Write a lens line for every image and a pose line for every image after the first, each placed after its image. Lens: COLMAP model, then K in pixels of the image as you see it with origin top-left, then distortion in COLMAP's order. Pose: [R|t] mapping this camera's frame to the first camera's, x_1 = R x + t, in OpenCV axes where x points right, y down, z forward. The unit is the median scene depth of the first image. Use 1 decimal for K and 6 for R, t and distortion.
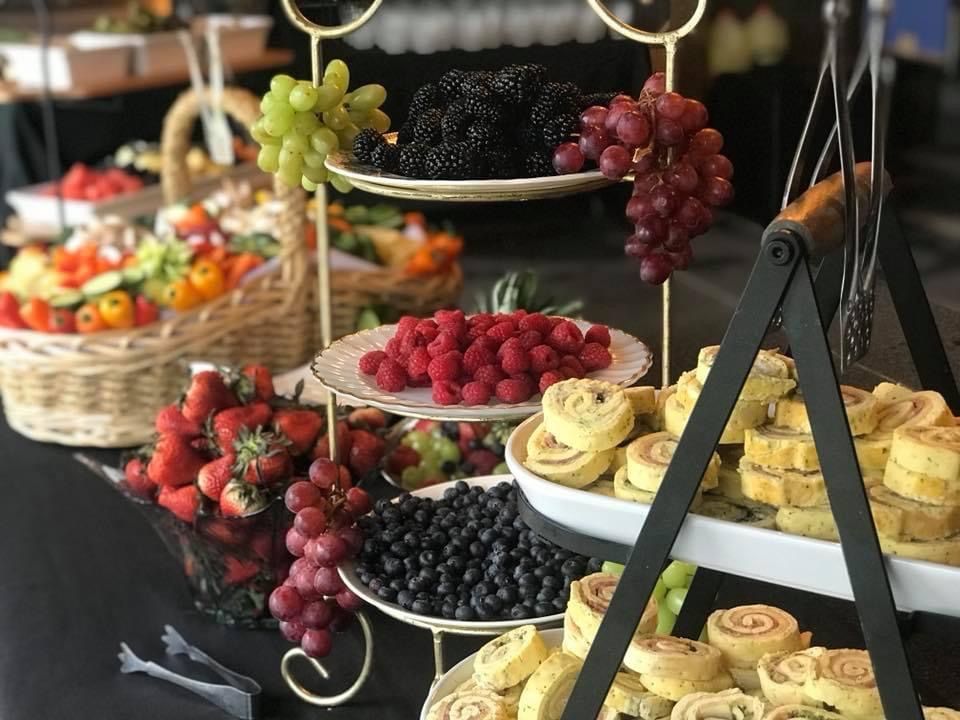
lens RADIAL K [[1576.7, 0, 480.0], [0, 1576.7, 360.0], [0, 0, 1]] dist [-0.083830, 1.188781]
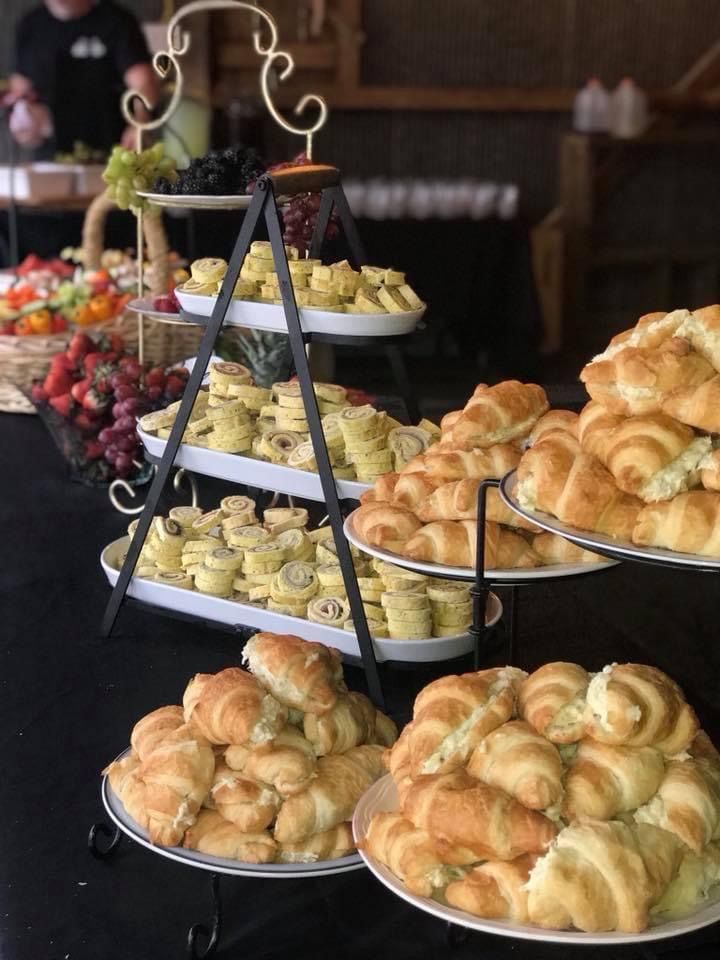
lens RADIAL K [[1576.7, 0, 360.0], [0, 1576.7, 480.0], [0, 0, 1]] dist [-0.083830, 1.188781]
pose [[0.996779, 0.056393, -0.057015, 0.247312], [-0.059291, 0.996963, -0.050497, 0.250564], [0.053994, 0.053715, 0.997095, -0.721186]]
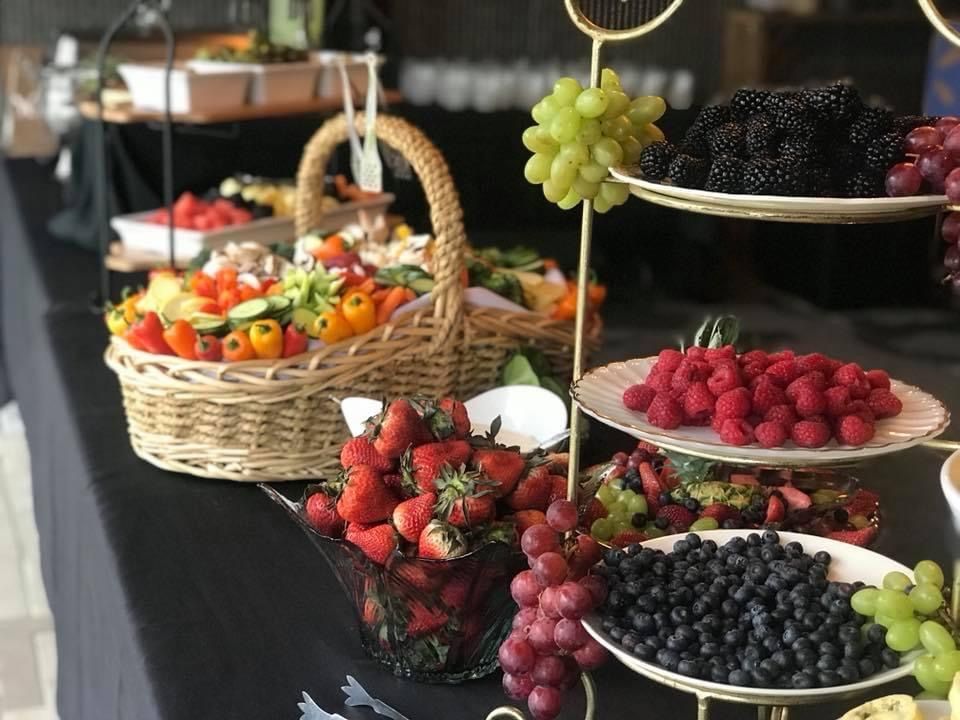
lens RADIAL K [[1576.7, 0, 480.0], [0, 1576.7, 360.0], [0, 0, 1]] dist [-0.083830, 1.188781]
pose [[0.998507, 0.054370, 0.005265, -0.143281], [-0.054087, 0.997569, -0.043945, 0.021994], [-0.007641, 0.043595, 0.999020, 0.073777]]
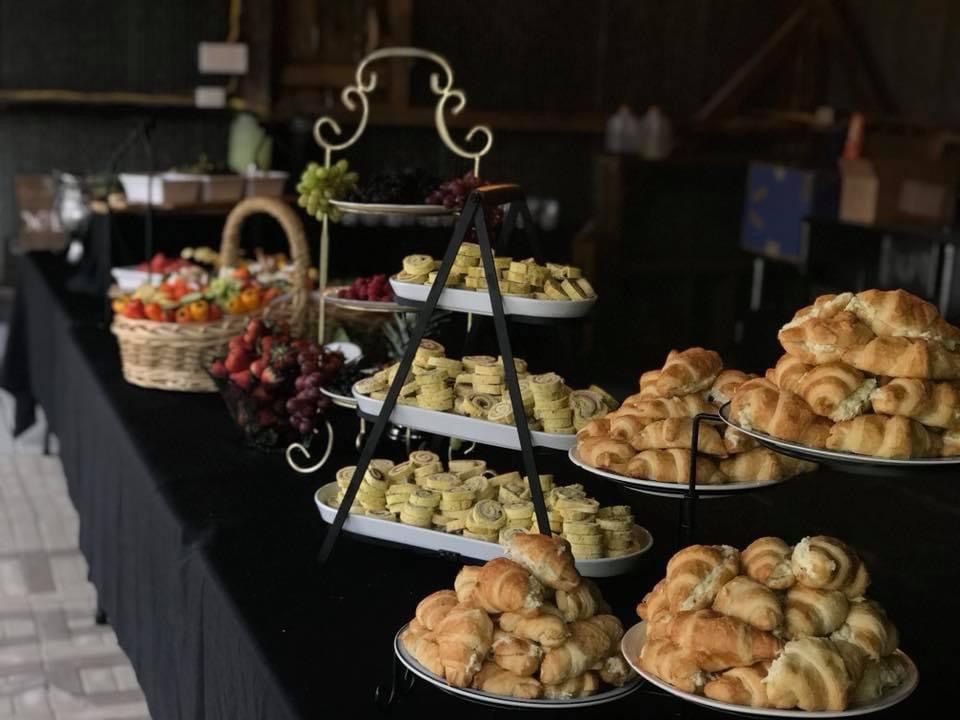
lens RADIAL K [[1576.7, 0, 480.0], [0, 1576.7, 360.0], [0, 0, 1]] dist [-0.083830, 1.188781]
pose [[0.997726, 0.065160, 0.017238, 0.080112], [-0.062210, 0.988678, -0.136547, 0.334318], [-0.025940, 0.135164, 0.990484, -1.036406]]
